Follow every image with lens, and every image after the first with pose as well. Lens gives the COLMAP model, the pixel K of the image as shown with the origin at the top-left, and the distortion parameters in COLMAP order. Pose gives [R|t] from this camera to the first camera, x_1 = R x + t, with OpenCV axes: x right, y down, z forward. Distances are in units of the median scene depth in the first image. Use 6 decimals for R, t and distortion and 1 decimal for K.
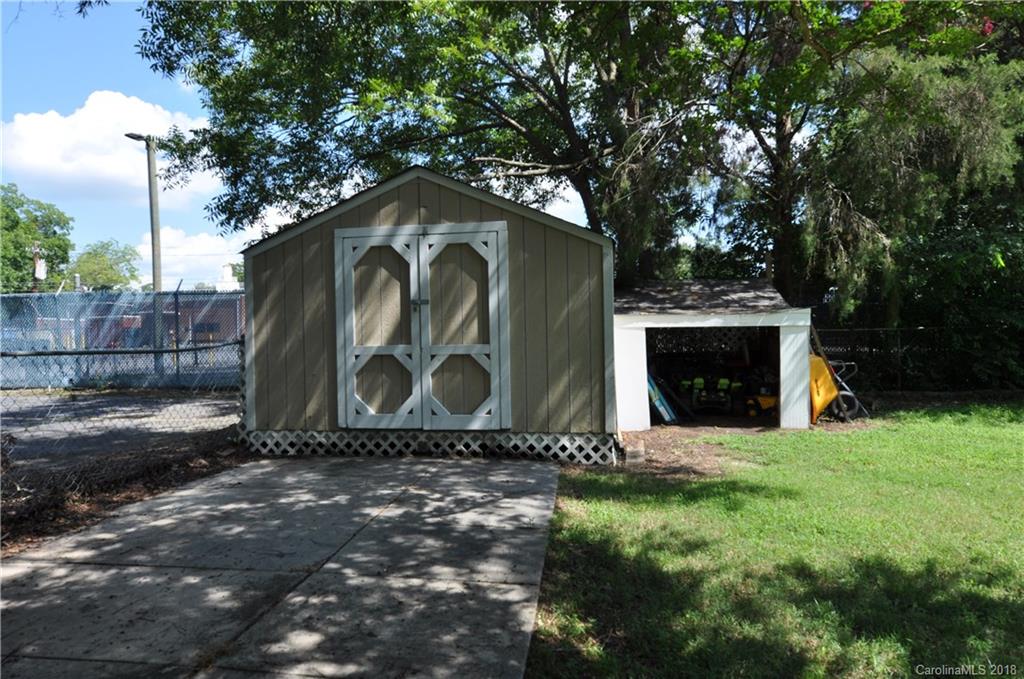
lens RADIAL K [[630.9, 0, 510.7], [0, 630.9, 334.4], [0, 0, 1]] dist [-0.000748, -0.005013]
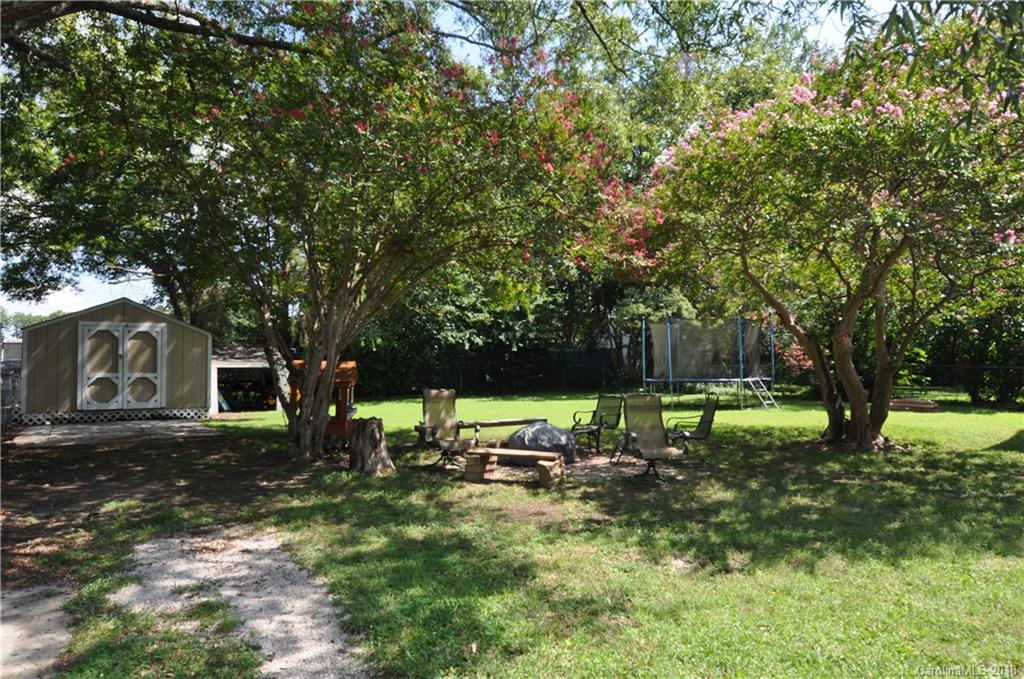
lens RADIAL K [[630.9, 0, 510.8], [0, 630.9, 336.4], [0, 0, 1]] dist [-0.000748, -0.005013]
pose [[0.744593, 0.043630, 0.666092, -0.617530], [0.004121, 0.997542, -0.069948, 0.050539], [-0.667507, 0.054828, 0.742583, -1.650693]]
